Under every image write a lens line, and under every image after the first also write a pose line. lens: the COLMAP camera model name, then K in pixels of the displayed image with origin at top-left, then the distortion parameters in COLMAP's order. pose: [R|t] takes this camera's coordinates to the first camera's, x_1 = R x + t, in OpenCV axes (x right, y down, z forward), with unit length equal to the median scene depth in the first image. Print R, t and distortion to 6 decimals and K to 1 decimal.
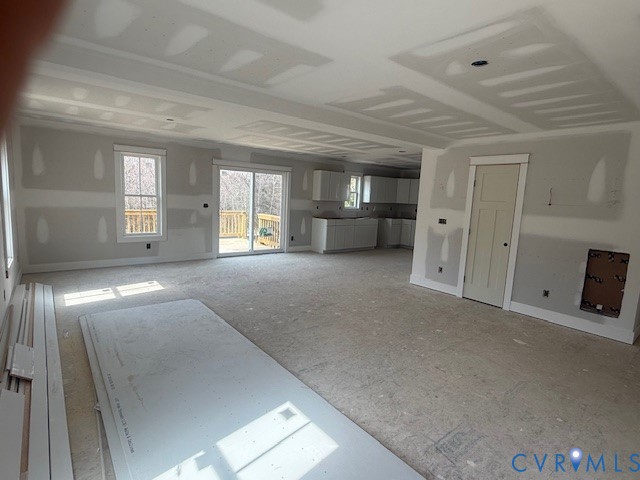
lens RADIAL K [[332.1, 0, 328.0], [0, 332.1, 239.2], [0, 0, 1]] dist [0.003841, 0.000184]
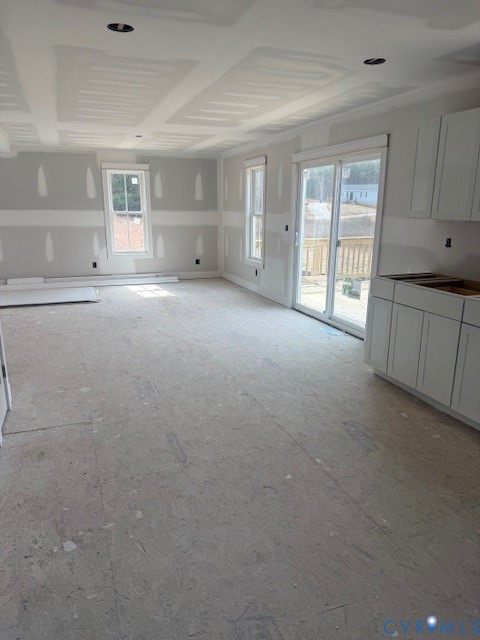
lens RADIAL K [[456.7, 0, 240.7], [0, 456.7, 330.4], [0, 0, 1]] dist [0.038441, -0.000647]
pose [[-0.330824, 0.196019, -0.923110, 0.554936], [-0.147022, 0.955540, 0.255595, -0.120401], [0.932169, 0.220274, -0.287297, 1.169055]]
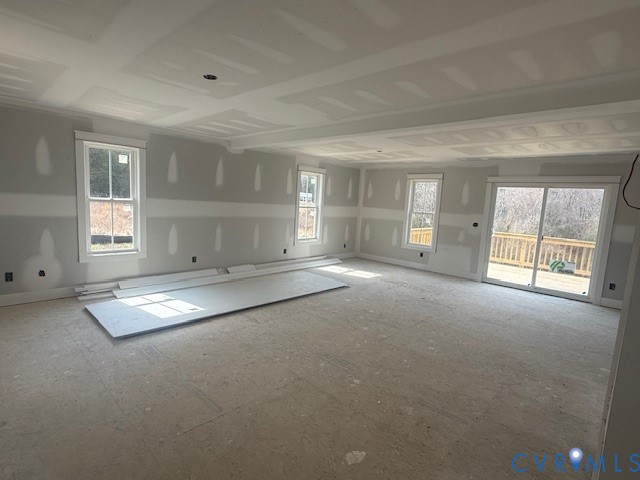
lens RADIAL K [[341.5, 0, 320.0], [0, 341.5, 240.0], [0, 0, 1]] dist [-0.002374, -0.000342]
pose [[0.119383, 0.074951, -0.990015, 0.547359], [-0.180896, 0.982098, 0.052538, -0.026587], [0.976230, 0.172818, 0.130804, 0.409549]]
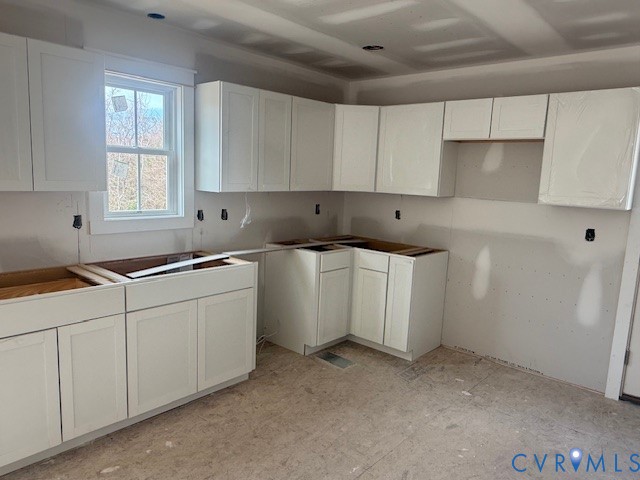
lens RADIAL K [[454.5, 0, 320.0], [0, 454.5, 240.0], [0, 0, 1]] dist [-0.005877, -0.001046]
pose [[0.989837, -0.028613, 0.139299, 0.198780], [0.025268, 0.999350, 0.025723, -0.110018], [-0.139945, -0.021942, 0.989916, 0.879253]]
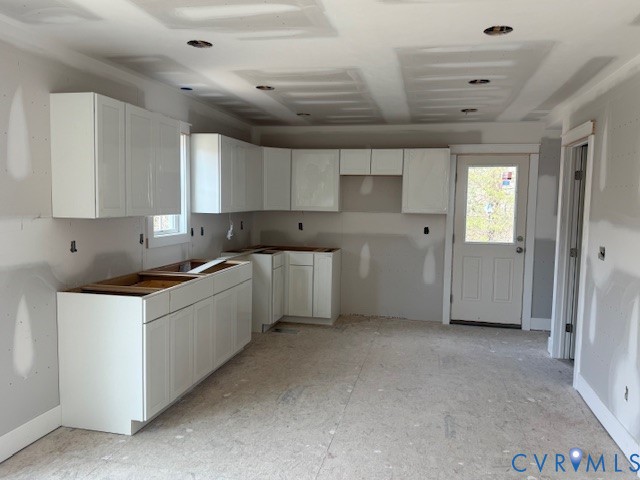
lens RADIAL K [[511.8, 0, 320.0], [0, 511.8, 240.0], [0, 0, 1]] dist [0.058266, -0.003334]
pose [[0.790888, -0.082093, 0.606429, -0.146877], [0.099355, 0.995039, 0.005123, -0.102404], [-0.603841, 0.056200, 0.795121, 0.705157]]
